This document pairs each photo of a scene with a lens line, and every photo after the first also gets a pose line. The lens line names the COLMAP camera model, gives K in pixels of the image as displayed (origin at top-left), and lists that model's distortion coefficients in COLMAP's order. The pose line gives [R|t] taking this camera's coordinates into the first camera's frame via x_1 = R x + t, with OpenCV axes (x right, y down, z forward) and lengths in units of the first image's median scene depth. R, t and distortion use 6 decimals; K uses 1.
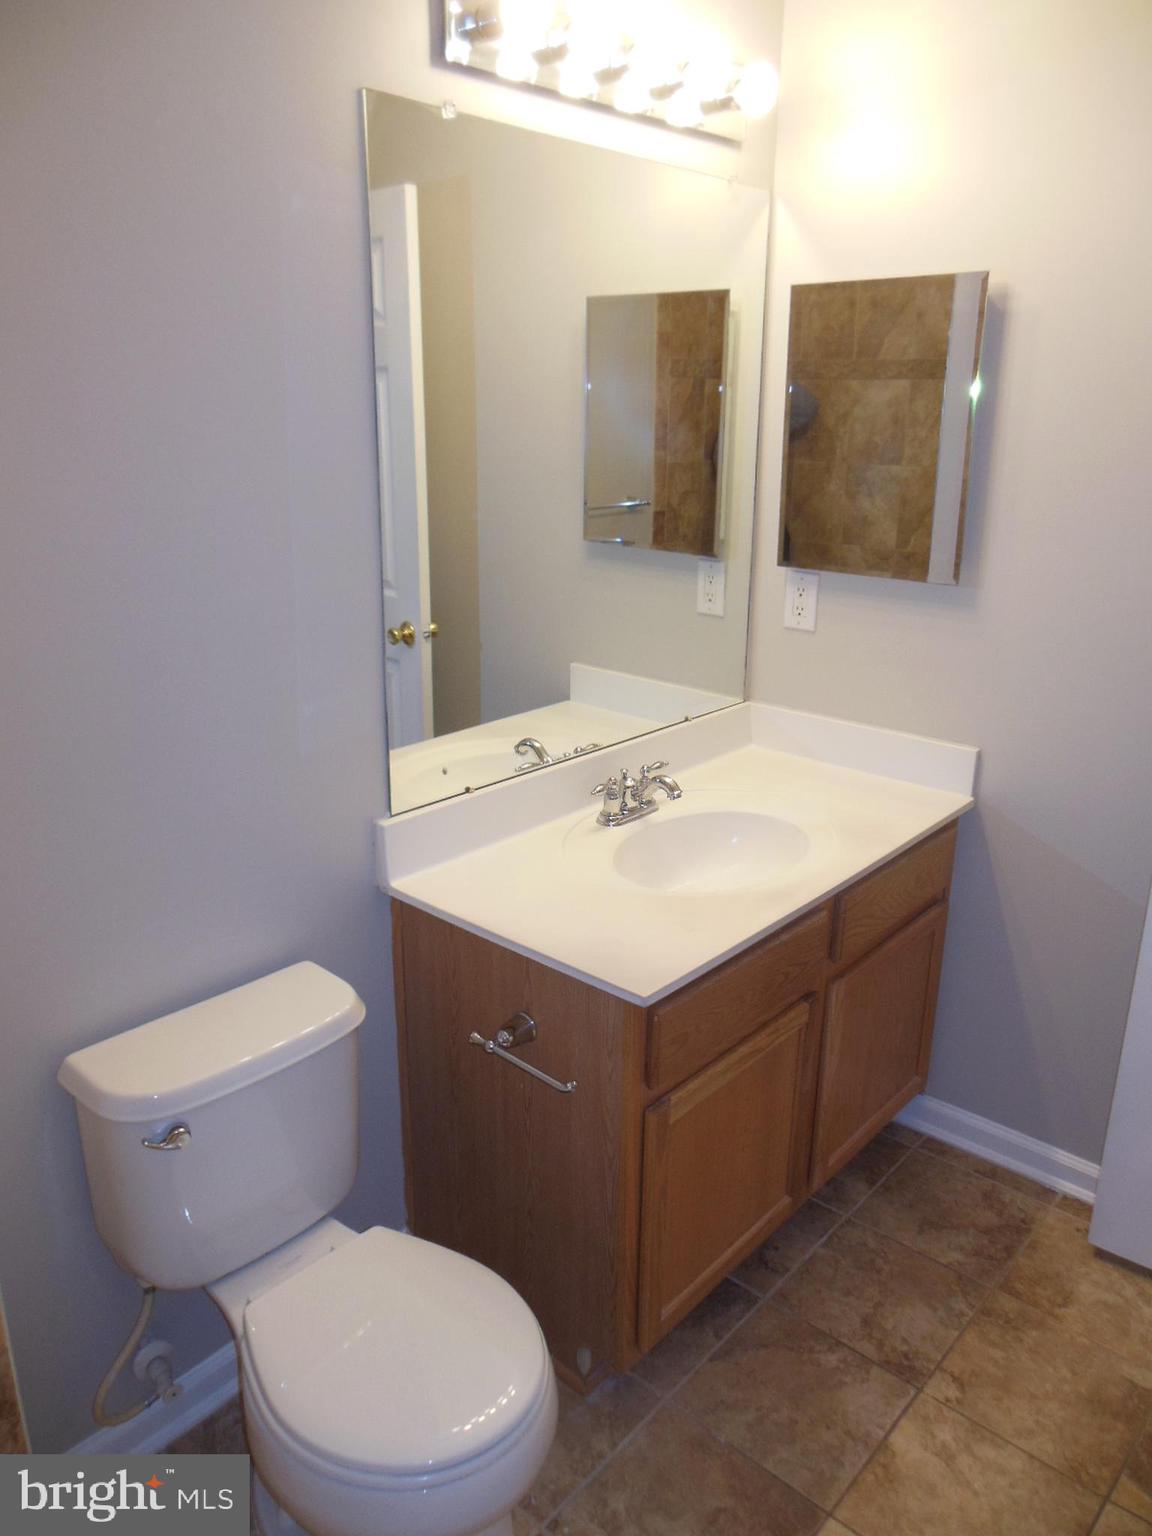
lens RADIAL K [[1167.9, 0, 576.0], [0, 1167.9, 768.0], [0, 0, 1]] dist [0.007549, 0.004000]
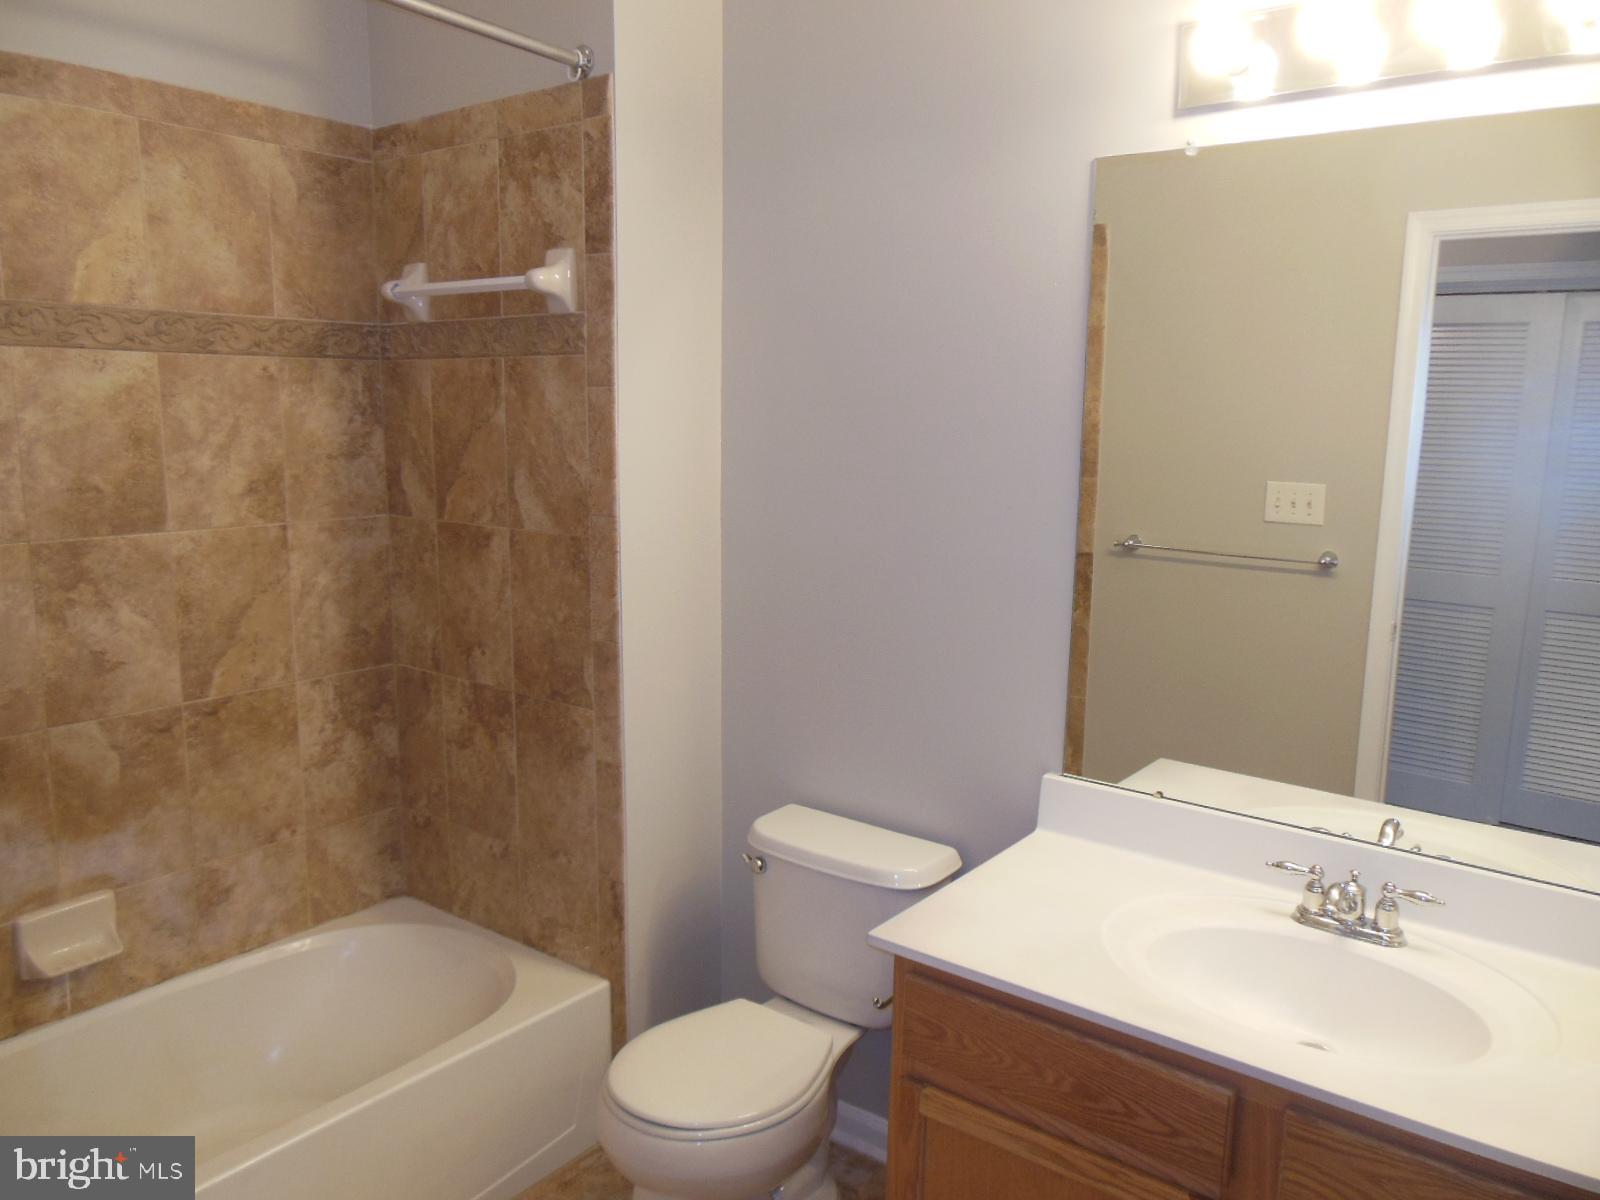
lens RADIAL K [[1216.5, 0, 800.0], [0, 1216.5, 600.0], [0, 0, 1]] dist [0.007549, 0.004000]
pose [[-0.062274, -0.178537, 0.981961, -0.218165], [0.277687, 0.941923, 0.188868, -0.255250], [-0.958651, 0.284439, -0.009080, 0.773074]]
